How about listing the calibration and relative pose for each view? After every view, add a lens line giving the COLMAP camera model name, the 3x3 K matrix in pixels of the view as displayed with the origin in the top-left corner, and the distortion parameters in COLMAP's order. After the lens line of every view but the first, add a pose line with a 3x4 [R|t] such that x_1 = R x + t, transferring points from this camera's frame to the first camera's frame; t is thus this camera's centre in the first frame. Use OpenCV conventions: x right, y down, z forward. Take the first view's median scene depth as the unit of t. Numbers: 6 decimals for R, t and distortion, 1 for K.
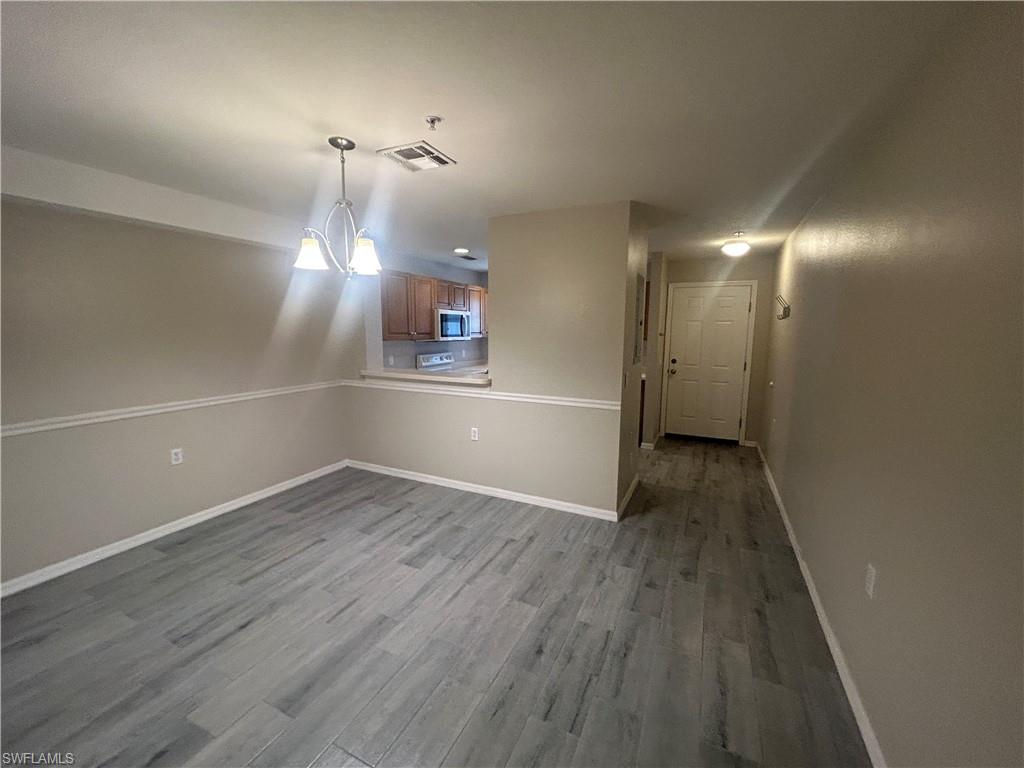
lens RADIAL K [[414.6, 0, 506.6], [0, 414.6, 384.2], [0, 0, 1]] dist [-0.001863, 0.000318]
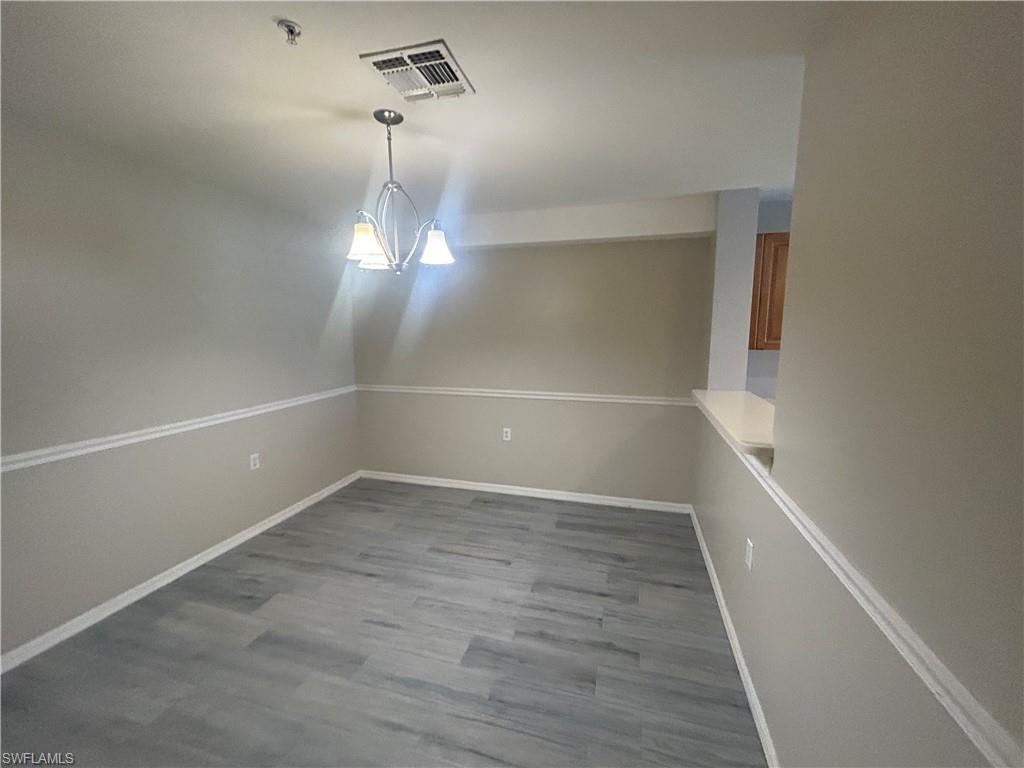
lens RADIAL K [[414.6, 0, 506.6], [0, 414.6, 384.2], [0, 0, 1]] dist [-0.001863, 0.000318]
pose [[0.181616, 0.131970, -0.974474, 0.392597], [-0.134393, 0.984987, 0.108346, -0.108010], [0.974143, 0.111285, 0.196625, 0.784879]]
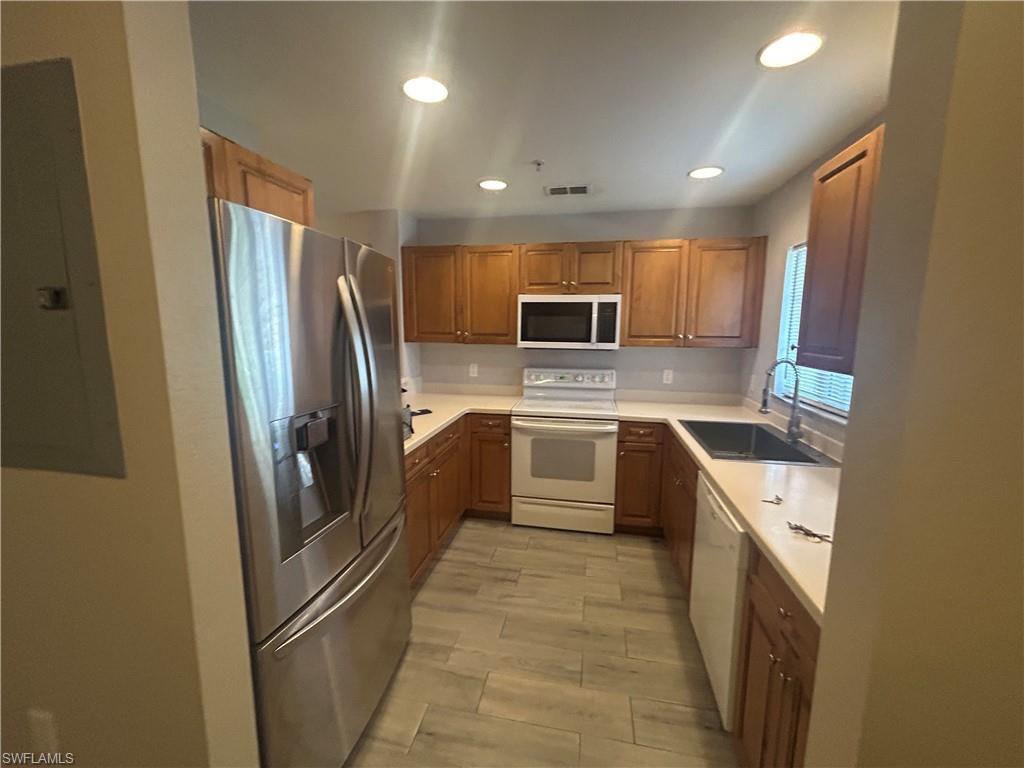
lens RADIAL K [[414.6, 0, 506.6], [0, 414.6, 384.2], [0, 0, 1]] dist [-0.001863, 0.000318]
pose [[0.250753, 0.131486, -0.959080, 0.738884], [-0.132299, 0.986092, 0.100599, -0.194965], [0.958968, 0.101660, 0.264661, 1.474970]]
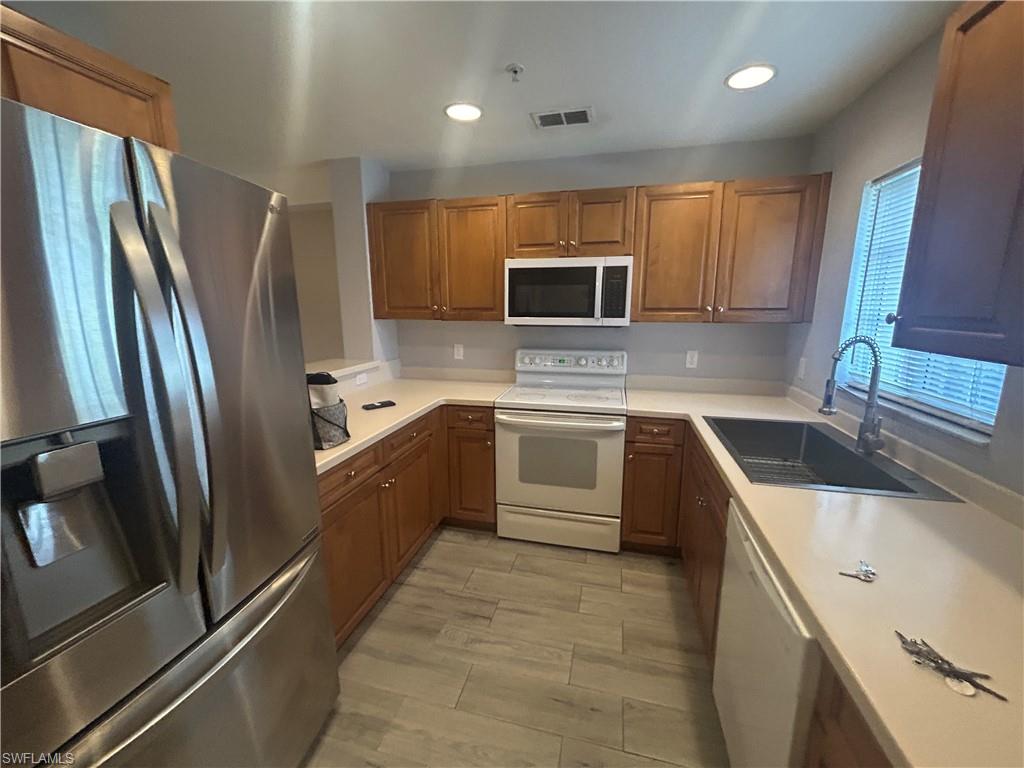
lens RADIAL K [[414.6, 0, 506.6], [0, 414.6, 384.2], [0, 0, 1]] dist [-0.001863, 0.000318]
pose [[0.196508, 0.179956, -0.963847, 0.576594], [-0.124482, 0.979638, 0.157525, -0.199248], [0.972568, 0.089027, 0.214908, 1.601777]]
